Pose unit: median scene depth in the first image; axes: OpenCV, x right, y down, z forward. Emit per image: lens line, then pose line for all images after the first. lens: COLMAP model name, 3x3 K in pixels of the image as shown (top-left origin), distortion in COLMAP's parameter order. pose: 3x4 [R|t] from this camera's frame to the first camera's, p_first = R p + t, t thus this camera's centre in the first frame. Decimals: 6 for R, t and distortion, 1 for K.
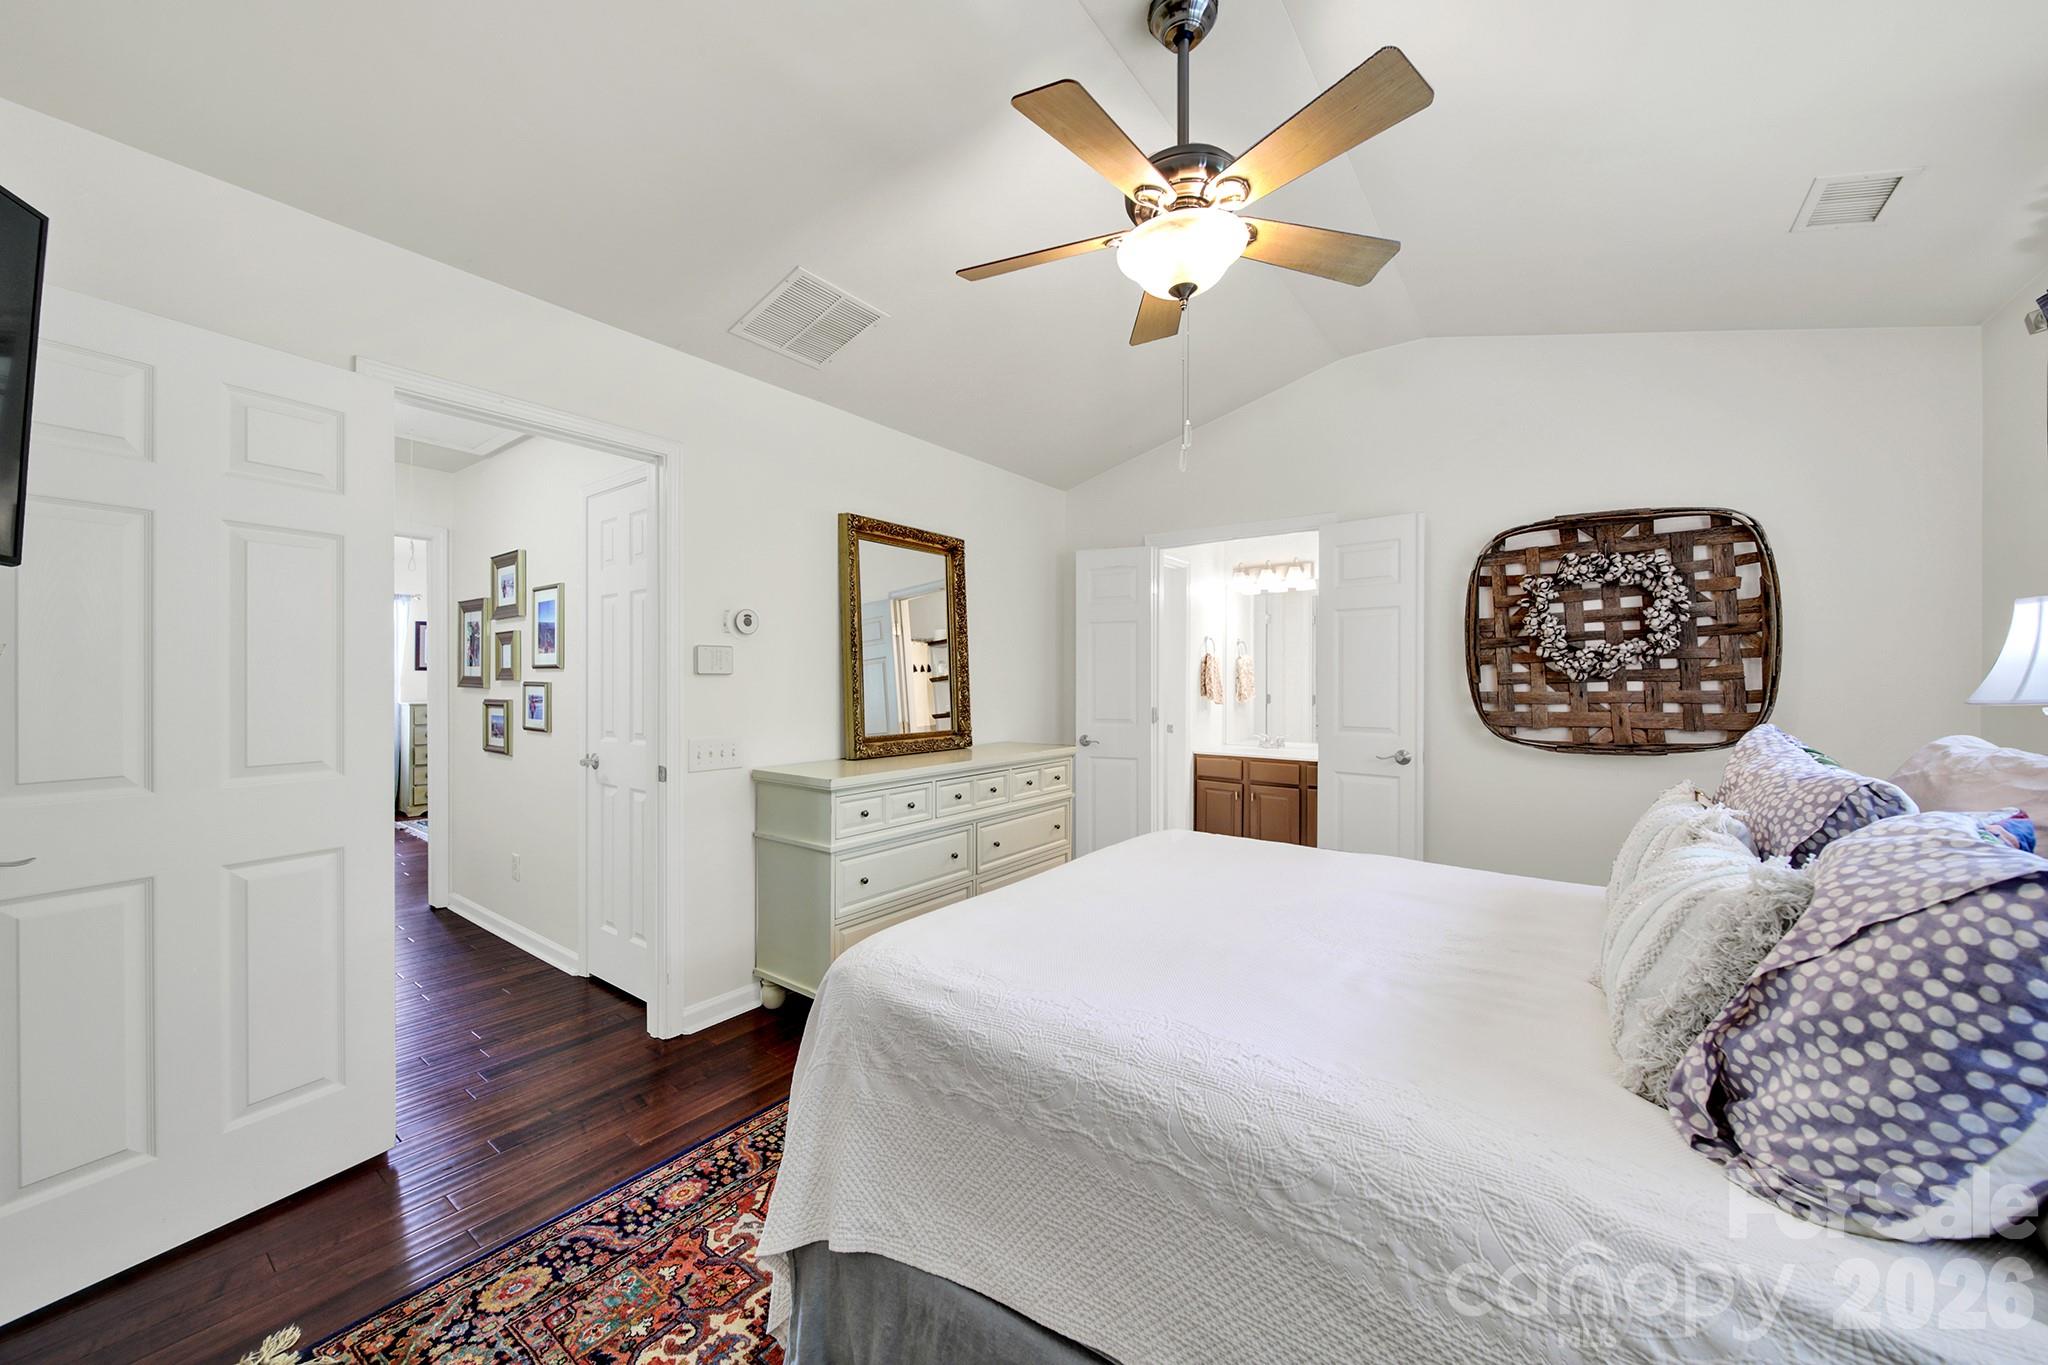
lens RADIAL K [[742.0, 0, 1024.3], [0, 742.0, 676.4], [0, 0, 1]] dist [0.000221, -0.002002]
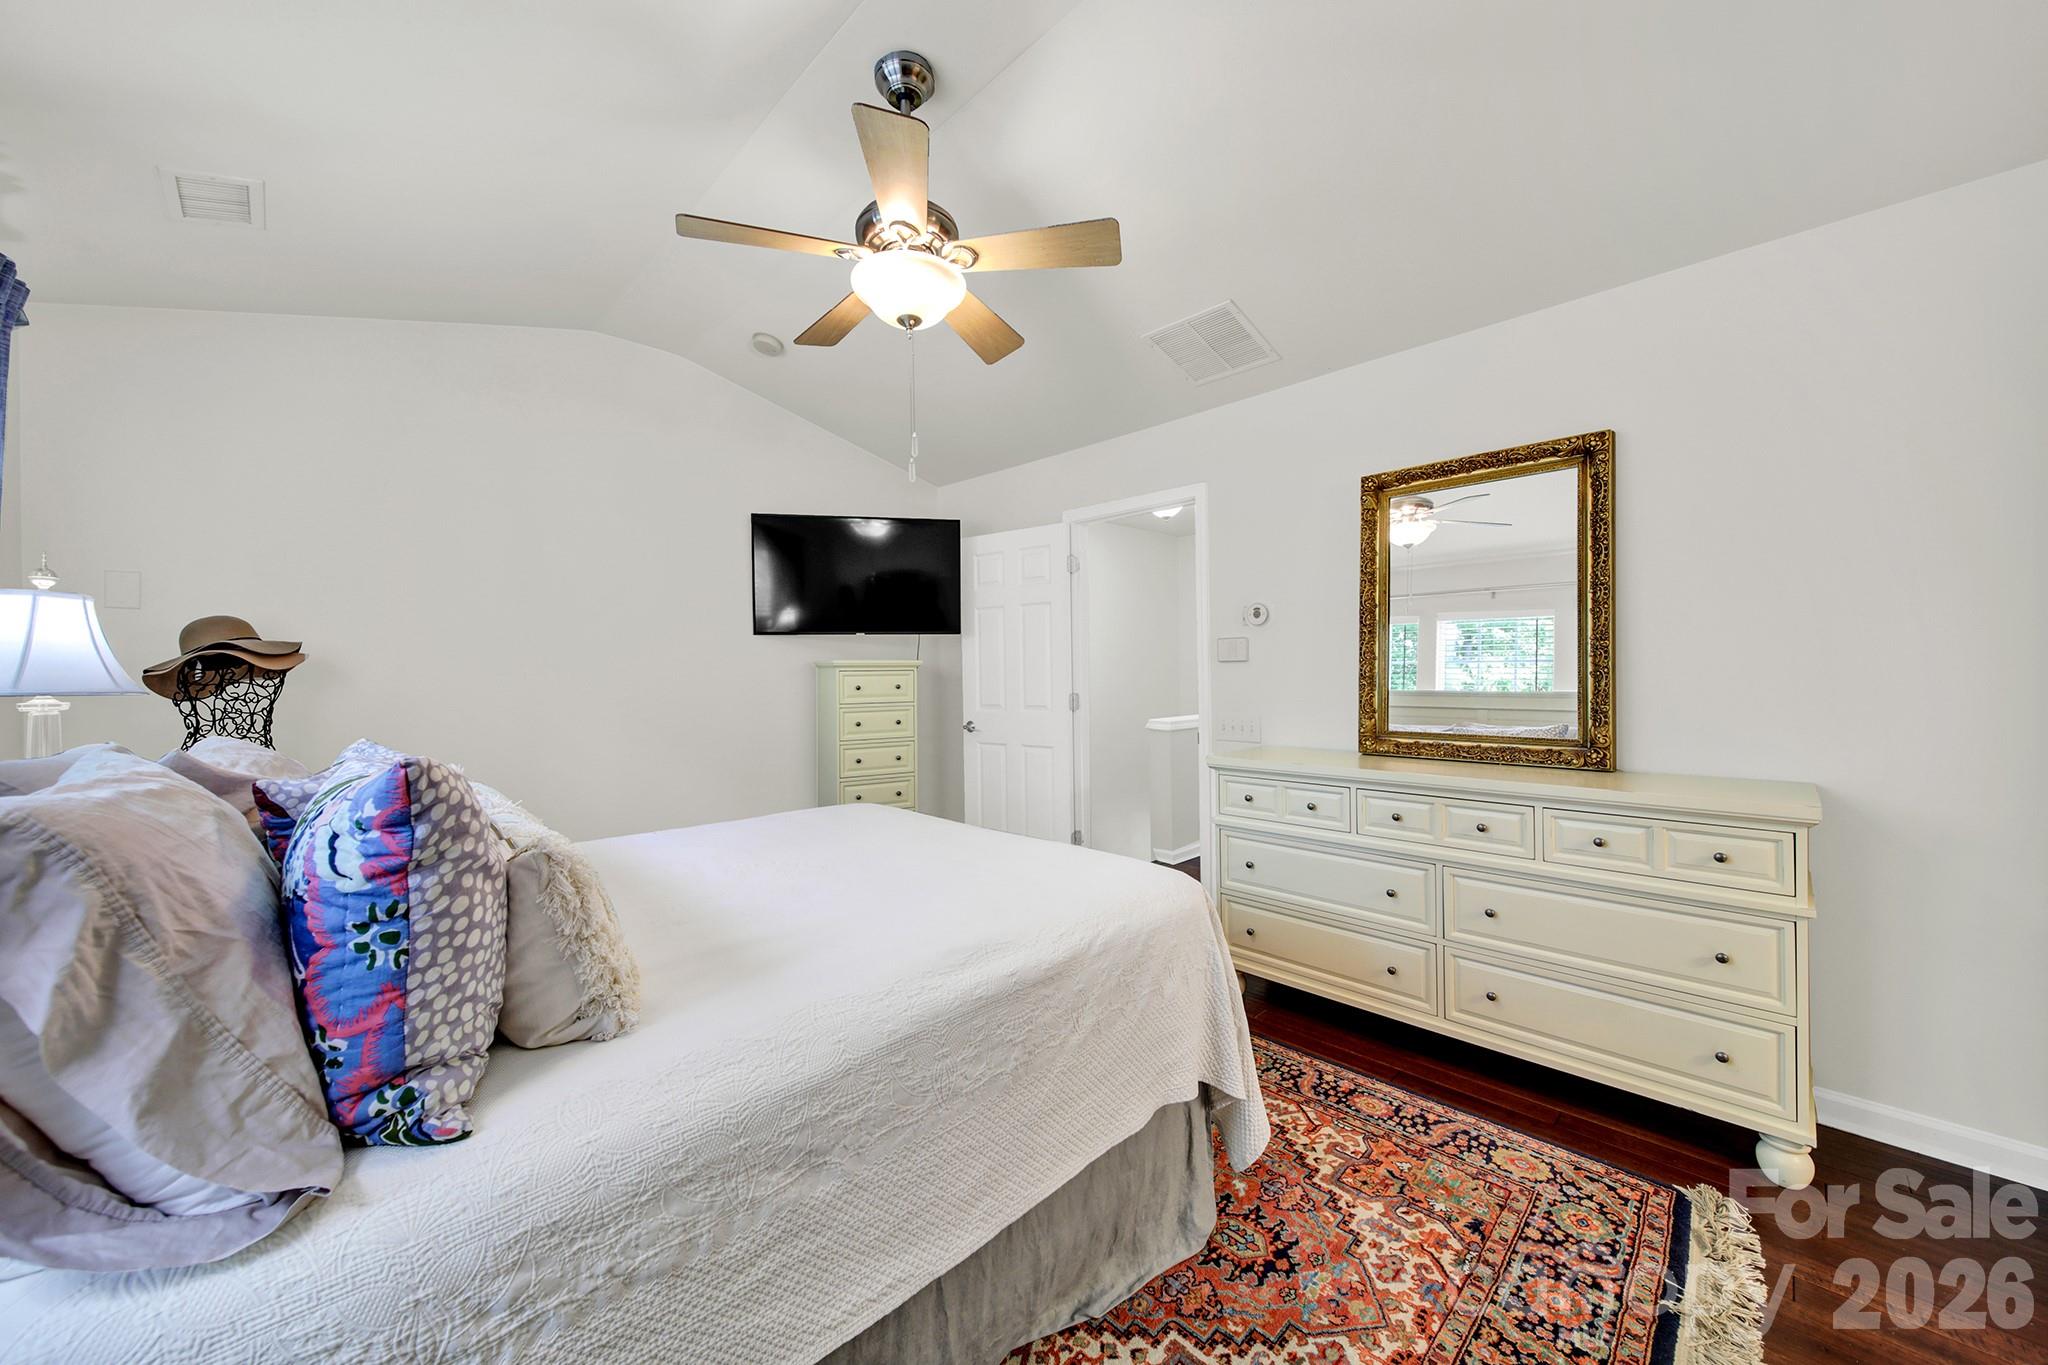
lens RADIAL K [[742.0, 0, 1024.3], [0, 742.0, 676.4], [0, 0, 1]] dist [0.000221, -0.002002]
pose [[-0.166879, 0.004204, -0.985968, 0.746545], [0.013943, 0.999901, 0.001903, 0.012635], [0.985879, -0.013430, -0.166922, 0.787333]]
